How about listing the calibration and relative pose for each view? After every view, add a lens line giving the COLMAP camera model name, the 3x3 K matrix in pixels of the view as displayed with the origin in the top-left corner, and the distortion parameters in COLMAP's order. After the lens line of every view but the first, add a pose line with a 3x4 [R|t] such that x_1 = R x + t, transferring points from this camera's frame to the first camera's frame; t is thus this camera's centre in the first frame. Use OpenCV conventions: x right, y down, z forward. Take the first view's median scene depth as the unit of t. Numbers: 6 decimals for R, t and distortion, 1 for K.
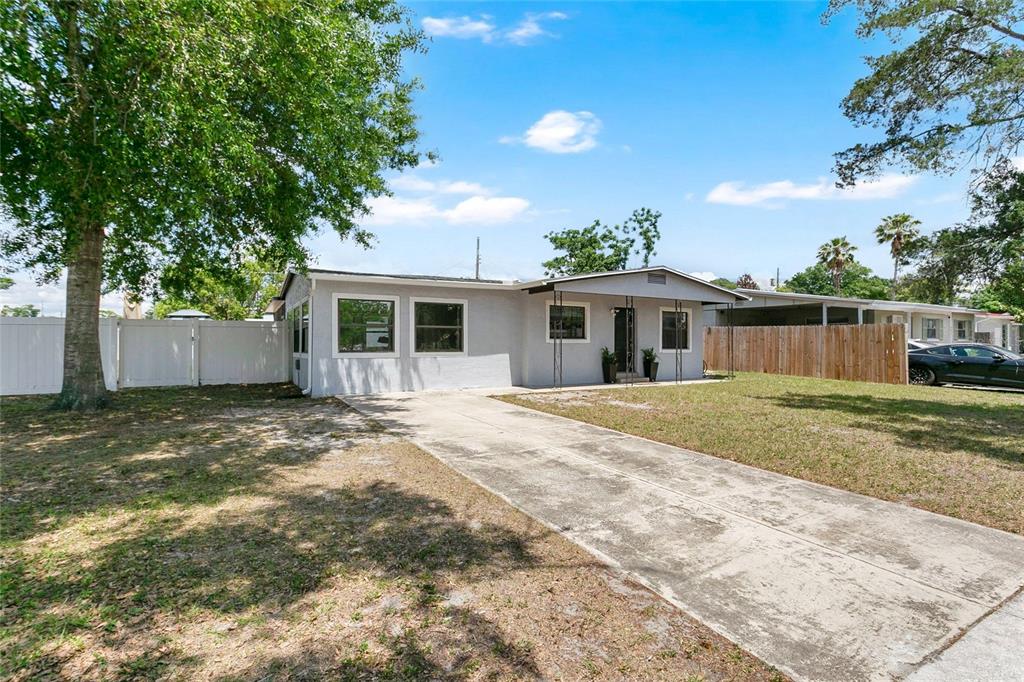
lens RADIAL K [[489.5, 0, 512.0], [0, 489.5, 341.0], [0, 0, 1]] dist [0.004900, 0.000252]
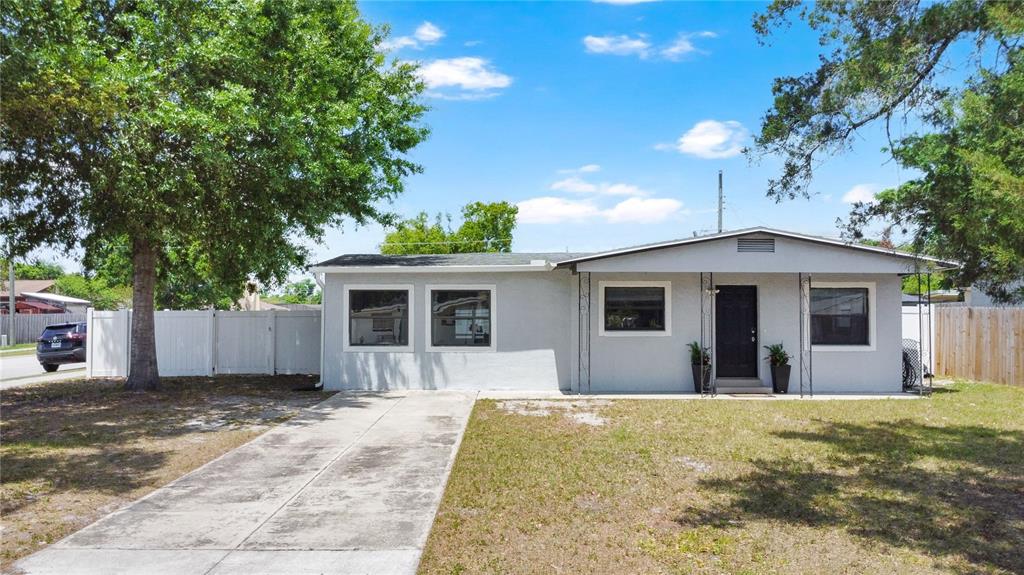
lens RADIAL K [[752.5, 0, 512.0], [0, 752.5, 287.5], [0, 0, 1]] dist [0.004846, -0.005404]
pose [[0.864866, -0.022435, -0.501501, 0.545559], [0.001942, 0.999143, -0.041349, -0.023745], [0.501999, 0.034788, 0.864168, -0.102765]]
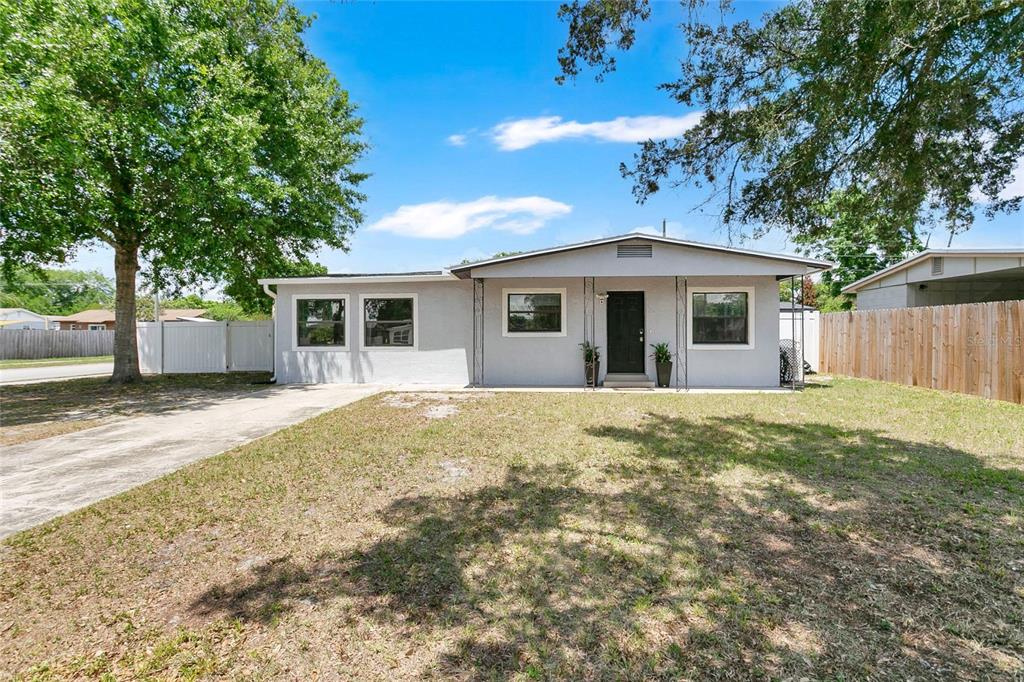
lens RADIAL K [[501.5, 0, 506.9], [0, 501.5, 333.7], [0, 0, 1]] dist [0.012860, -0.000235]
pose [[0.818454, -0.009664, -0.574491, 0.592351], [0.005490, 0.999944, -0.009000, 0.006475], [0.574546, 0.004212, 0.818461, 0.256972]]
